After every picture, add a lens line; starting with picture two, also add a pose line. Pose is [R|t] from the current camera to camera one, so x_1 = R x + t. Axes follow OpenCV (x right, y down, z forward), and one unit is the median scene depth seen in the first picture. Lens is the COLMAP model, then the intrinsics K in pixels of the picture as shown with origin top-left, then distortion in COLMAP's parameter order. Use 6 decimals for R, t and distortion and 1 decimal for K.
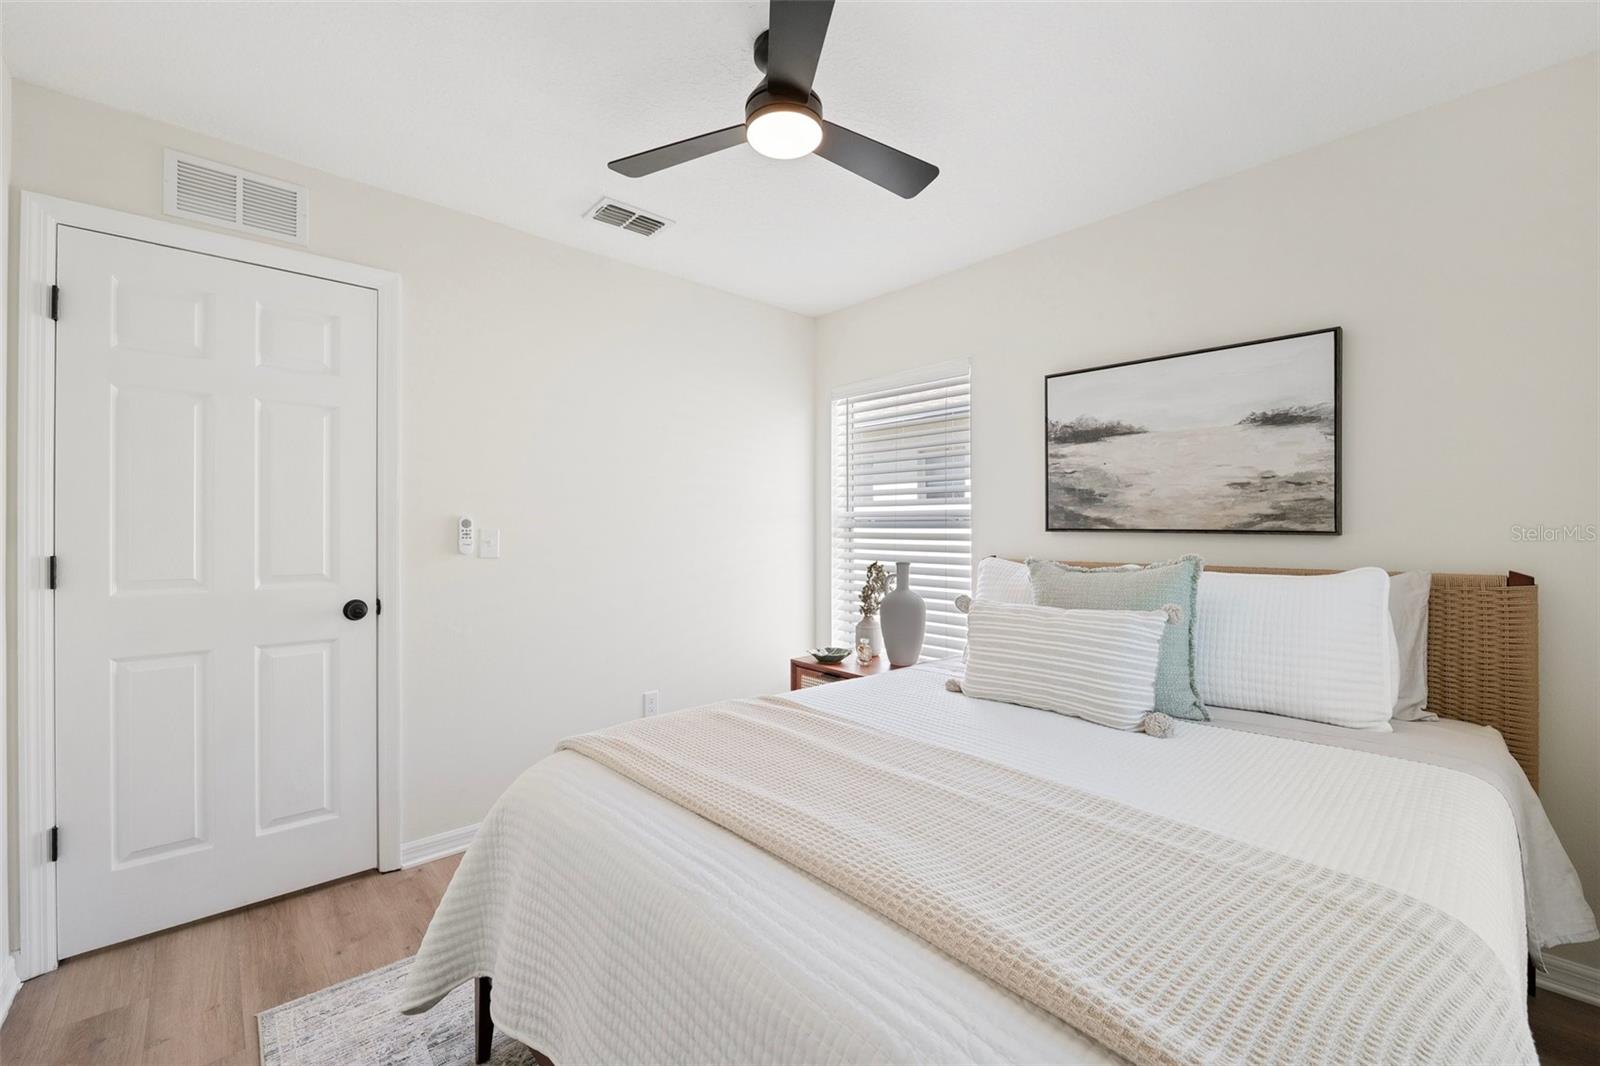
lens RADIAL K [[657.8, 0, 801.8], [0, 657.8, 528.0], [0, 0, 1]] dist [0.002908, 0.000103]
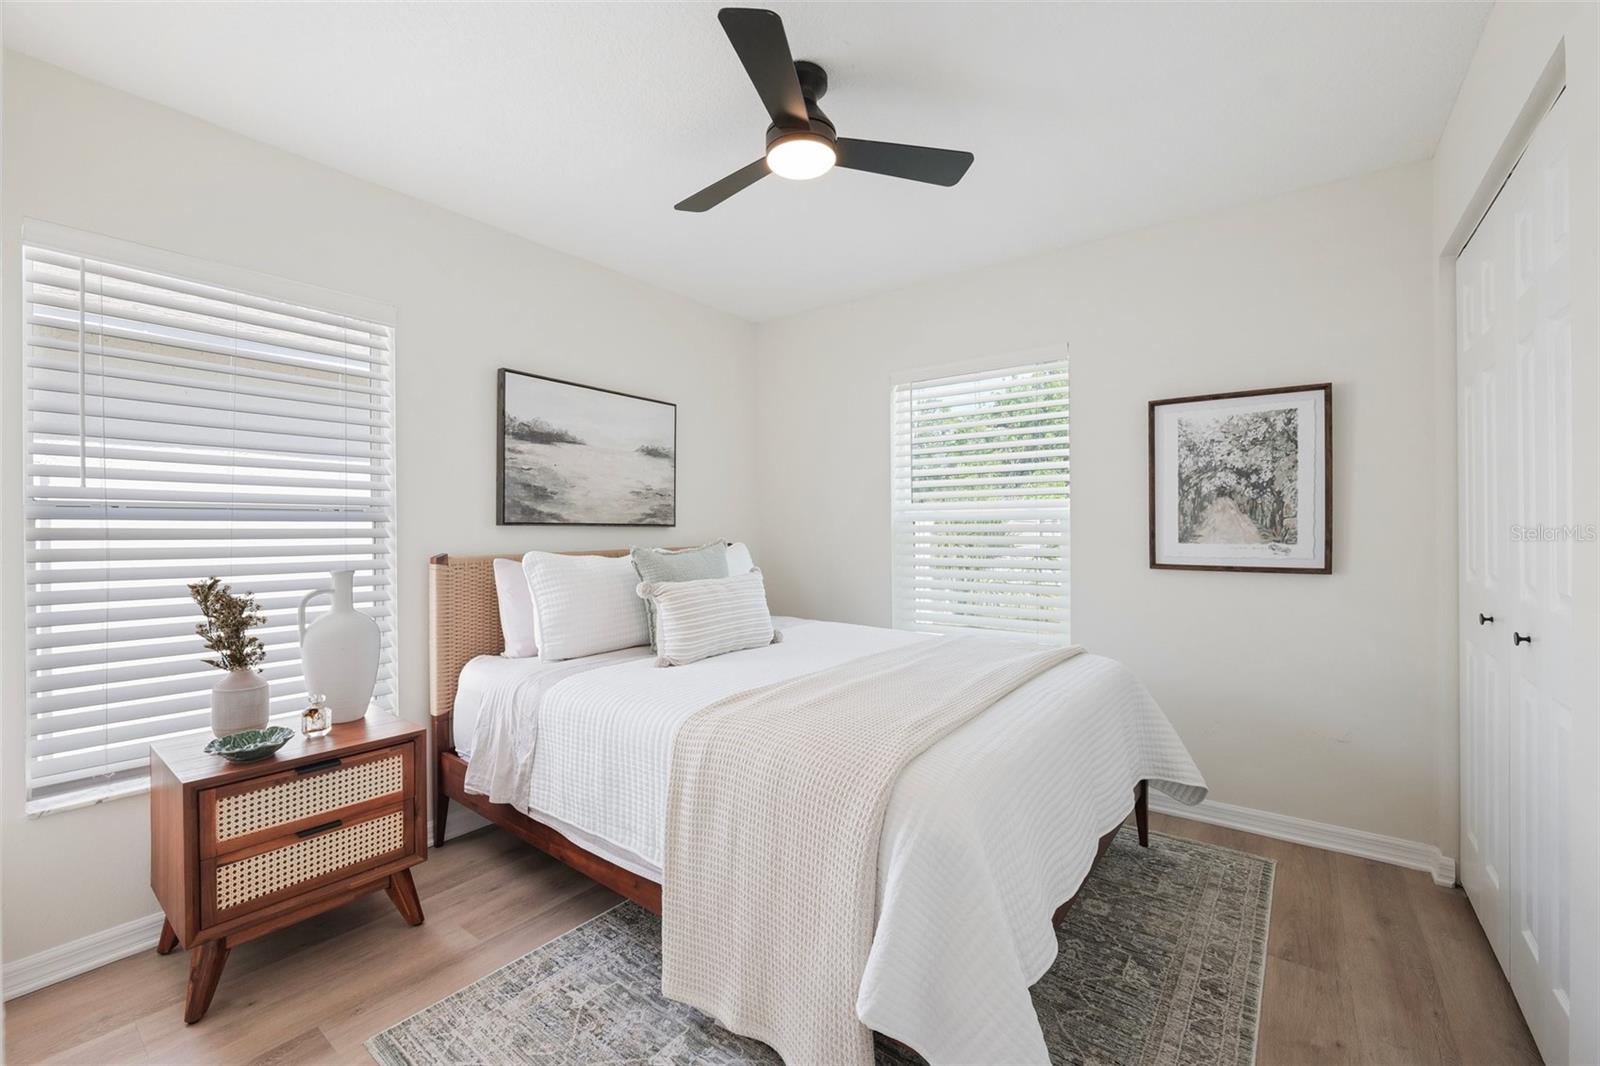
lens RADIAL K [[657.8, 0, 801.0], [0, 657.8, 531.0], [0, 0, 1]] dist [0.002908, 0.000103]
pose [[-0.173309, -0.008066, 0.984834, -0.724067], [-0.000260, 0.999967, 0.008144, 0.006085], [-0.984867, 0.001156, -0.173306, 0.773897]]
